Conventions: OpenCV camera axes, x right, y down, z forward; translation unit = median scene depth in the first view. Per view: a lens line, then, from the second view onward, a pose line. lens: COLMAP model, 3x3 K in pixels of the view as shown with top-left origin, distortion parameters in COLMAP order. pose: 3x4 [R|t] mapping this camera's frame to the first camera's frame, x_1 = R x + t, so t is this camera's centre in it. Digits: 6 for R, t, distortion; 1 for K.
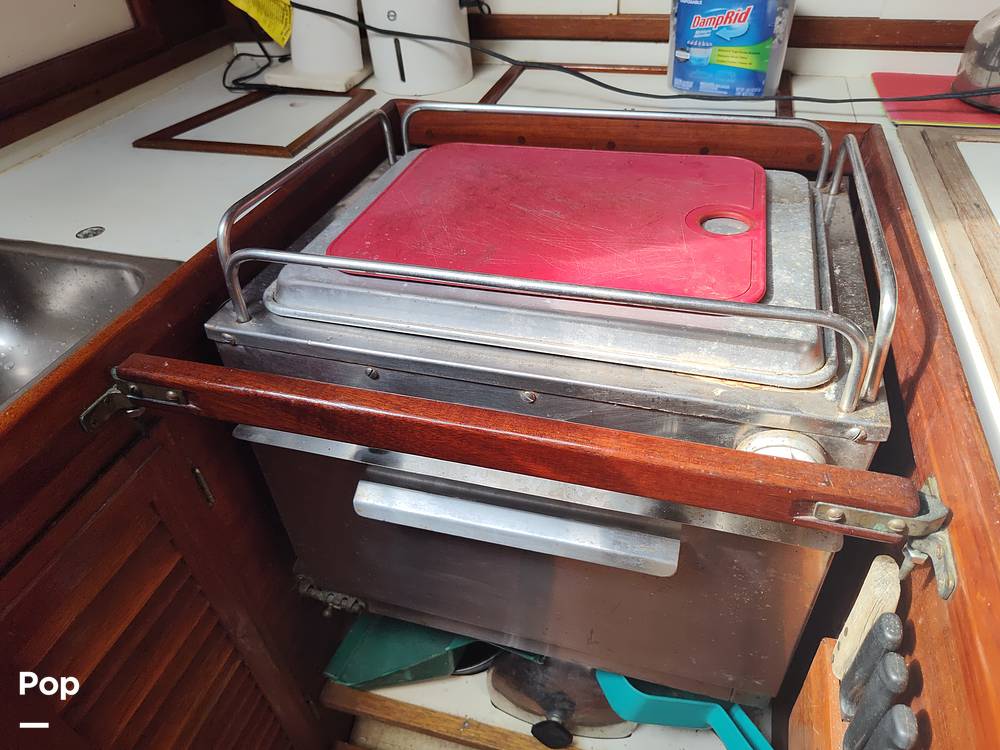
lens RADIAL K [[690.3, 0, 498.1], [0, 690.3, 377.3], [0, 0, 1]] dist [0.003916, -0.027180]
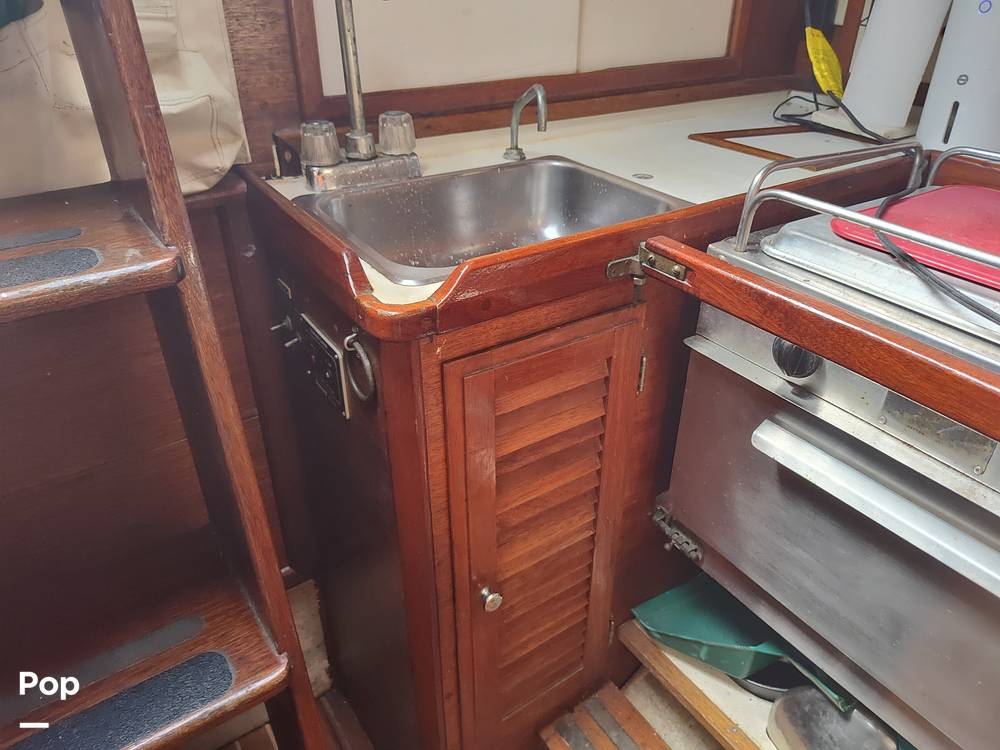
lens RADIAL K [[690.3, 0, 502.1], [0, 690.3, 372.4], [0, 0, 1]] dist [0.003916, -0.027180]
pose [[0.770130, 0.379269, -0.512889, 0.012538], [-0.439289, 0.898333, 0.004680, 0.219626], [0.462521, 0.221703, 0.858442, -0.152527]]
